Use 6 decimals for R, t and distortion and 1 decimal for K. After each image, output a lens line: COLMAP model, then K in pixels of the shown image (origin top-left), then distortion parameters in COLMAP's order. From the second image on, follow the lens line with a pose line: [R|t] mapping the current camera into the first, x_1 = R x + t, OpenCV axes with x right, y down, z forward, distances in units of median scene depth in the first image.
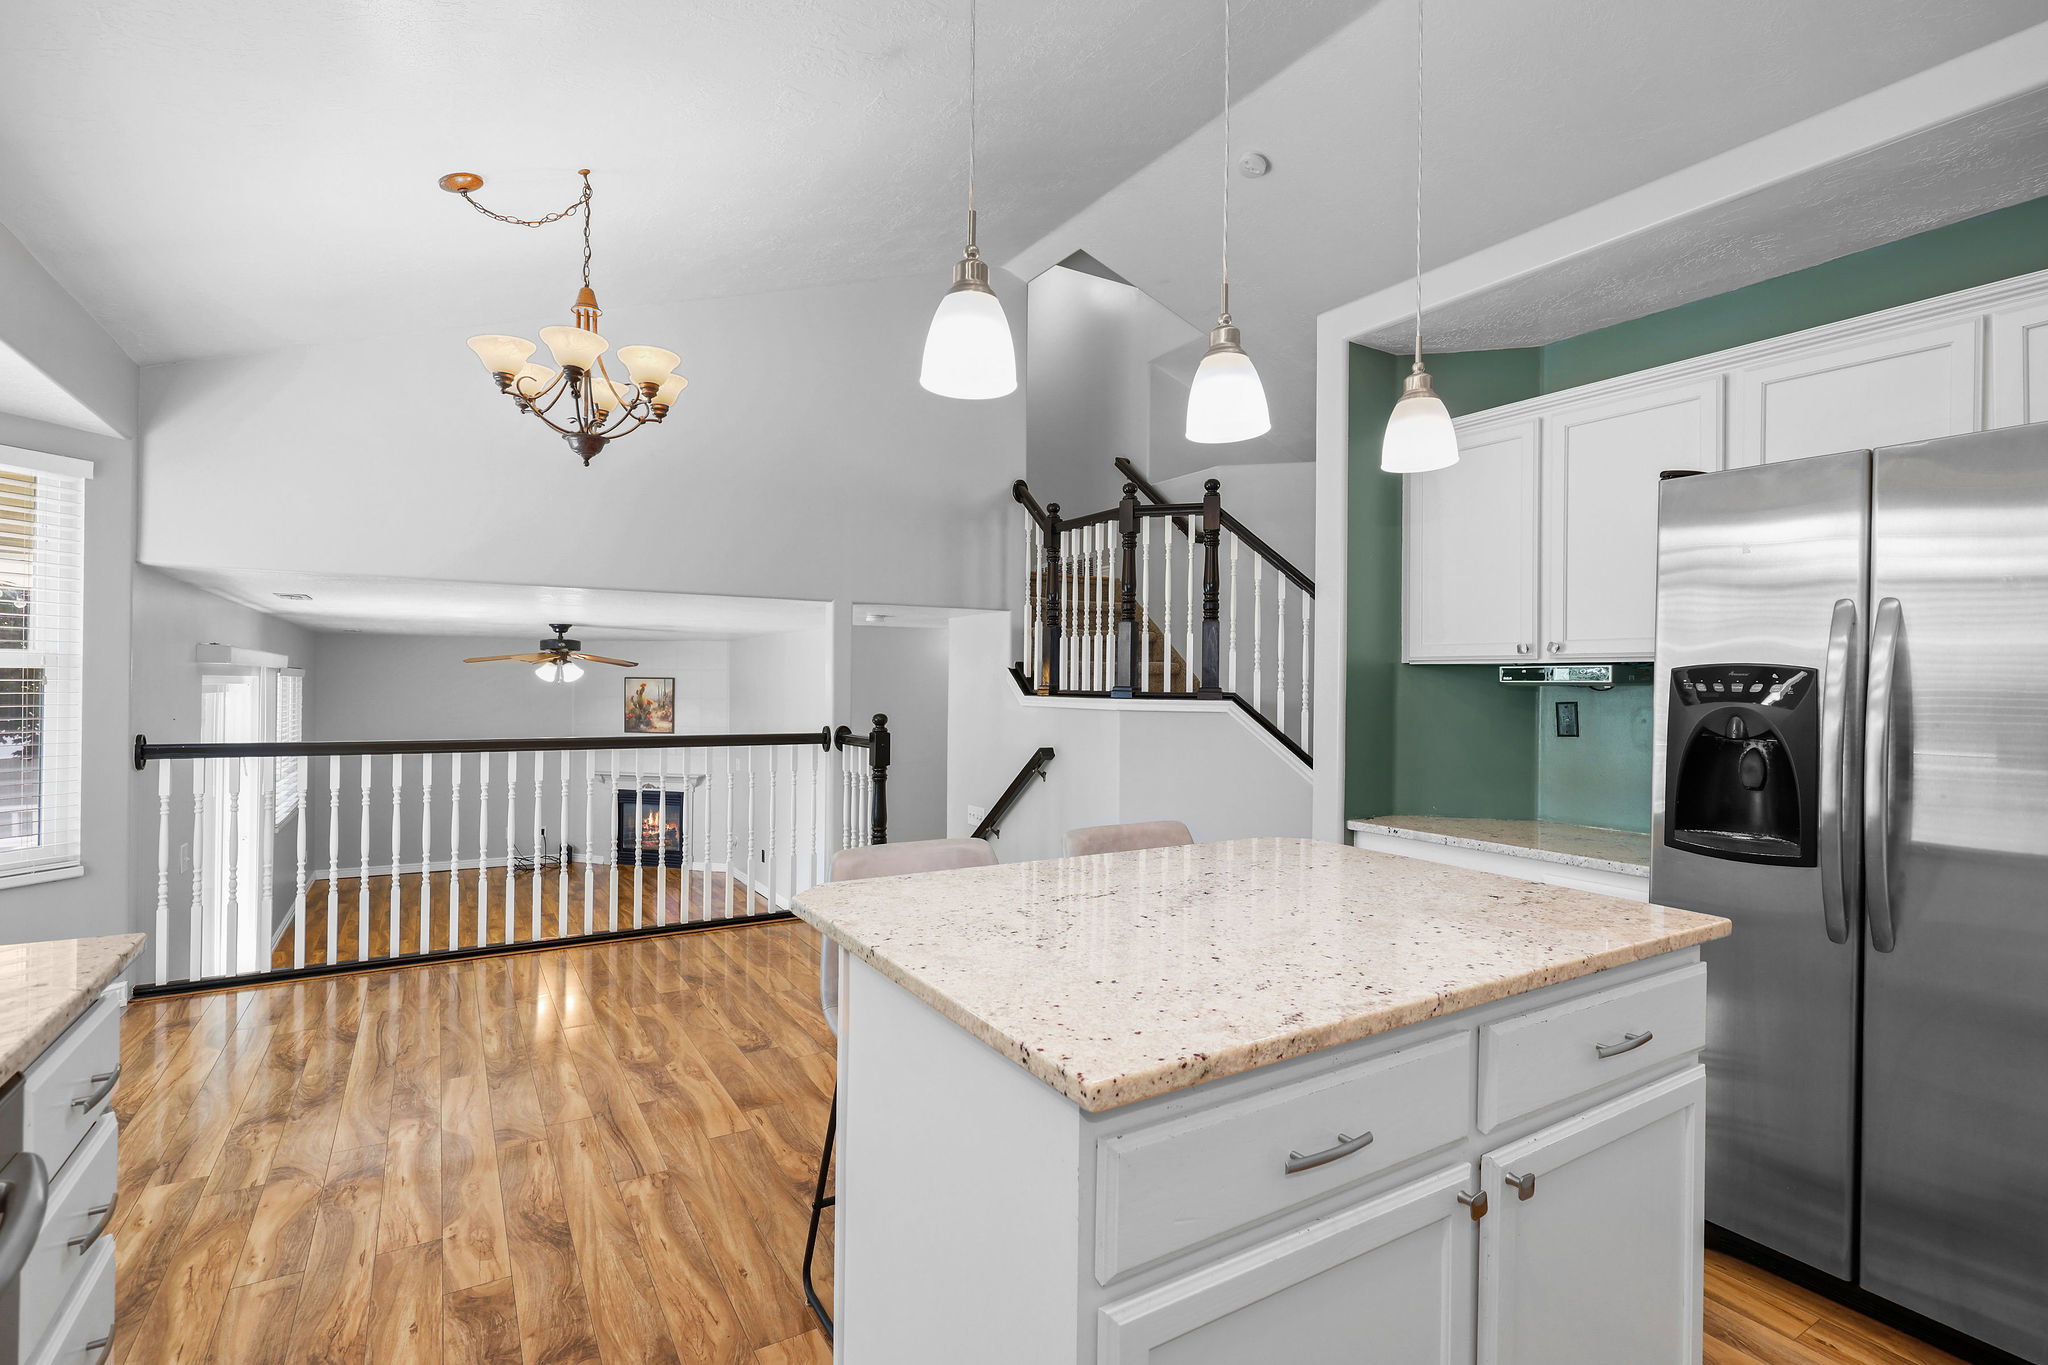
lens RADIAL K [[940.8, 0, 1009.9], [0, 940.8, 685.2], [0, 0, 1]] dist [0.001151, -0.000388]
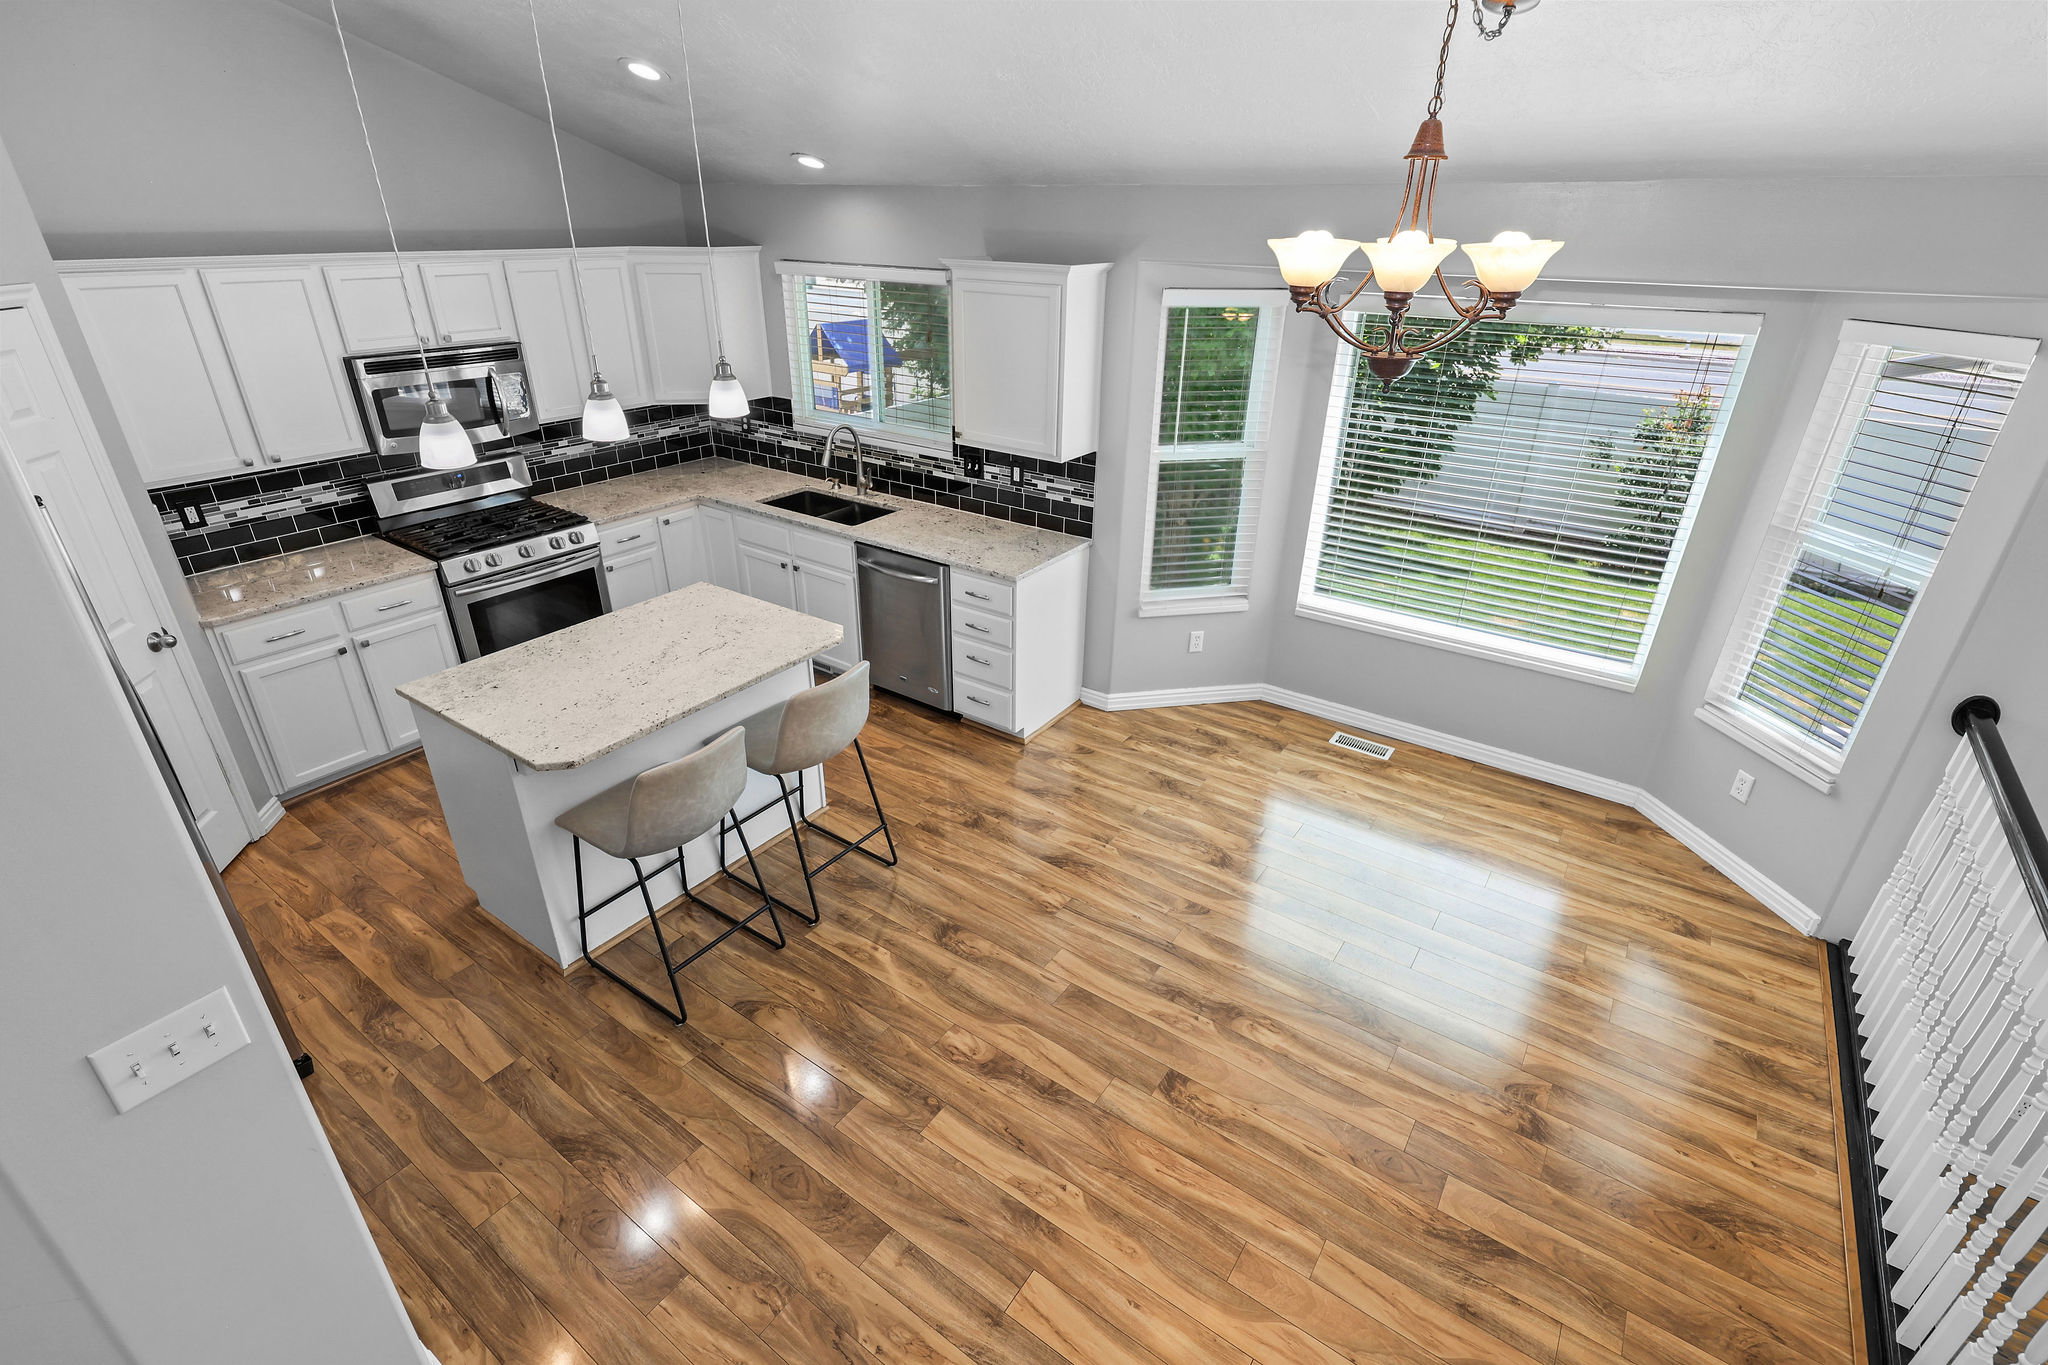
lens RADIAL K [[940.8, 0, 1016.7], [0, 940.8, 676.8], [0, 0, 1]] dist [0.001151, -0.000388]
pose [[-0.914105, 0.160501, -0.372360, 0.189825], [-0.022633, 0.896694, 0.442071, -0.506355], [0.404846, 0.412527, -0.816040, 2.252021]]
